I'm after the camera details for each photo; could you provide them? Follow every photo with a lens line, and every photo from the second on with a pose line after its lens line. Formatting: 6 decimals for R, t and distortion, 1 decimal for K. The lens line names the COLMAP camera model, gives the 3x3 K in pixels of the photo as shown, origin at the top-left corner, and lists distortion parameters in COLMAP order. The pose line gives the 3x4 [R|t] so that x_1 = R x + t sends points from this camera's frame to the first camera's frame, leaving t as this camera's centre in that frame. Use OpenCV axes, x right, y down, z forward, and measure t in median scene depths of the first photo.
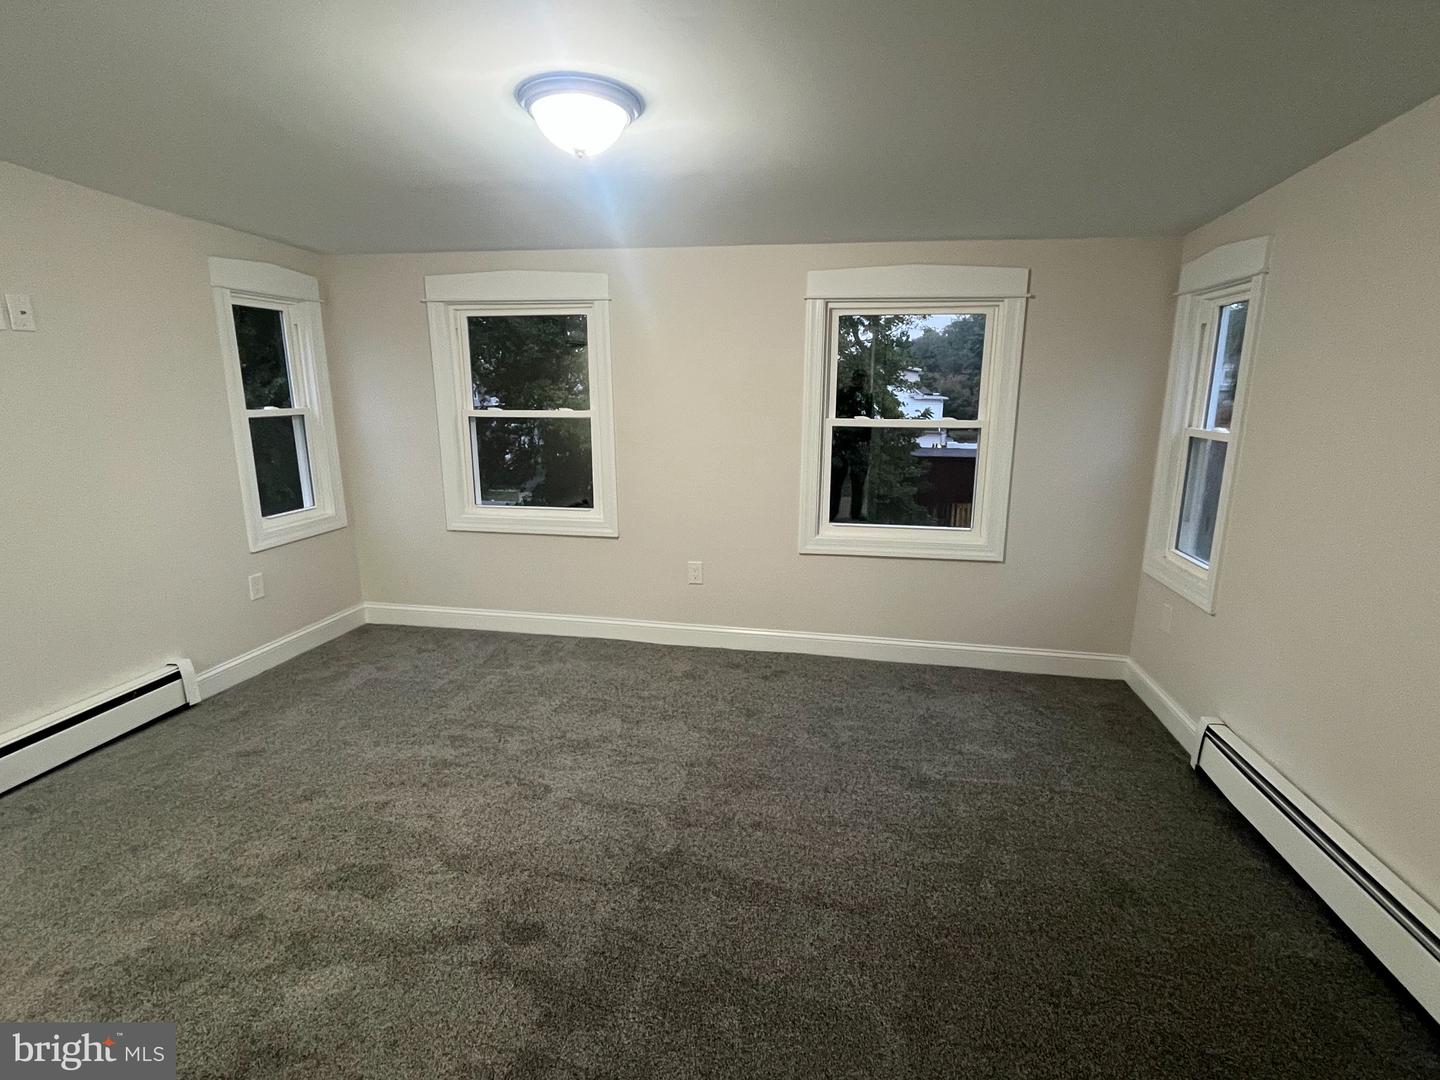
lens RADIAL K [[700.0, 0, 722.7], [0, 700.0, 540.8], [0, 0, 1]] dist [0.003963, 0.000257]
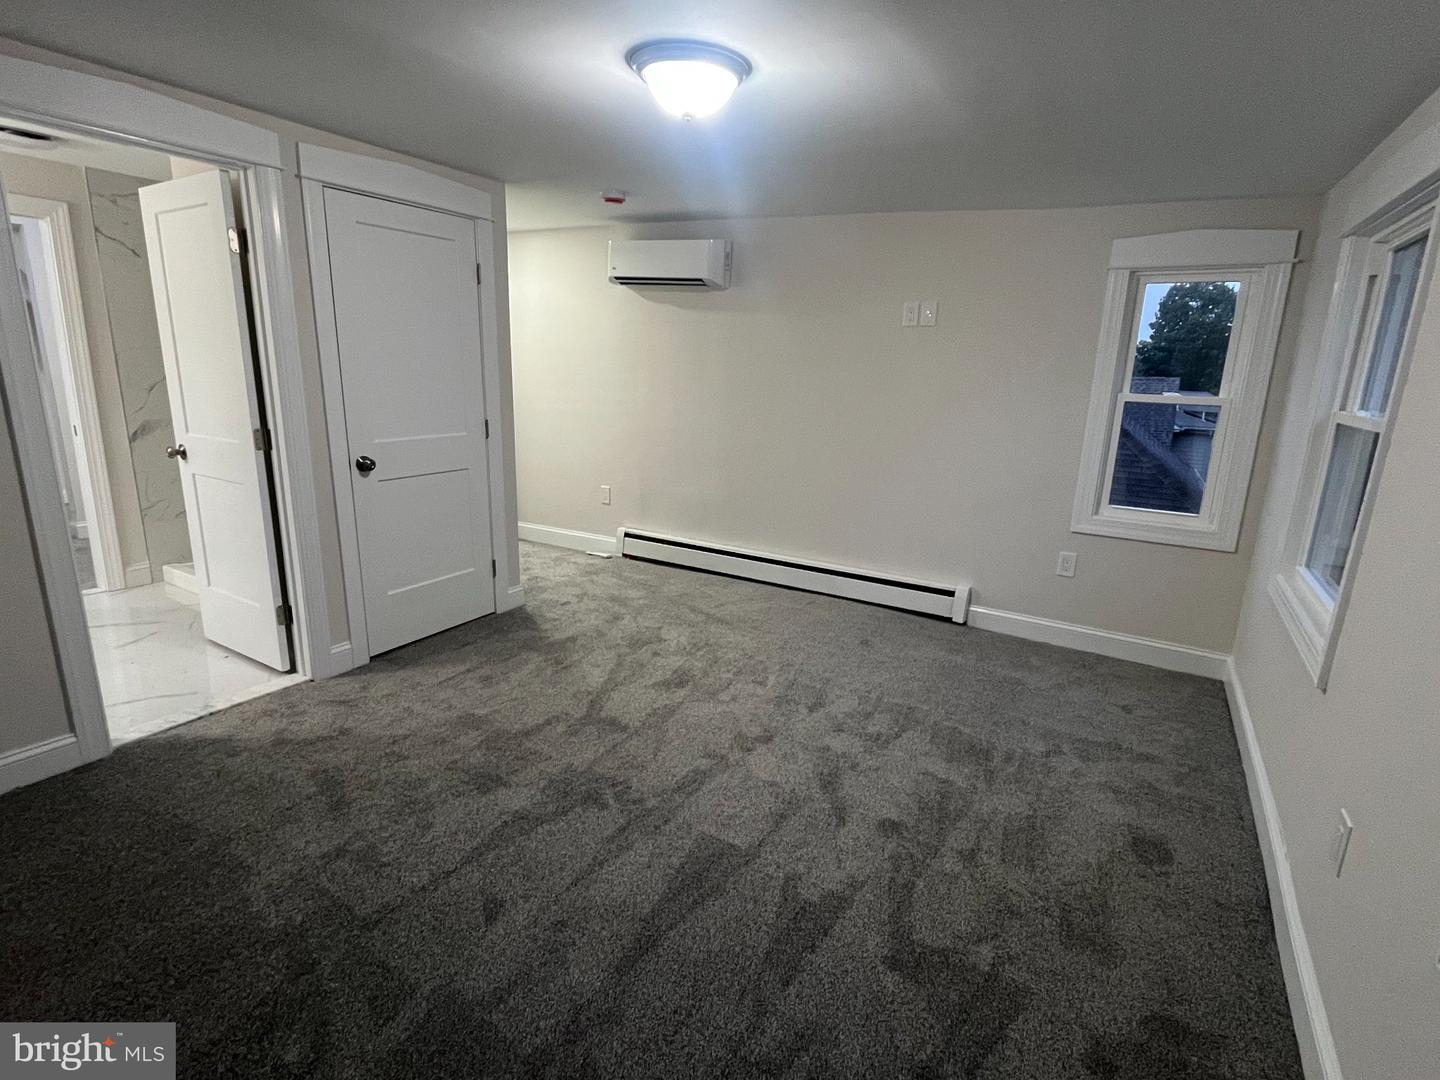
lens RADIAL K [[700.0, 0, 722.8], [0, 700.0, 534.4], [0, 0, 1]] dist [0.003963, 0.000257]
pose [[-0.361238, 0.196516, -0.911531, 0.501527], [-0.232950, 0.927527, 0.292282, -0.179926], [0.902907, 0.317924, -0.289279, 0.948566]]
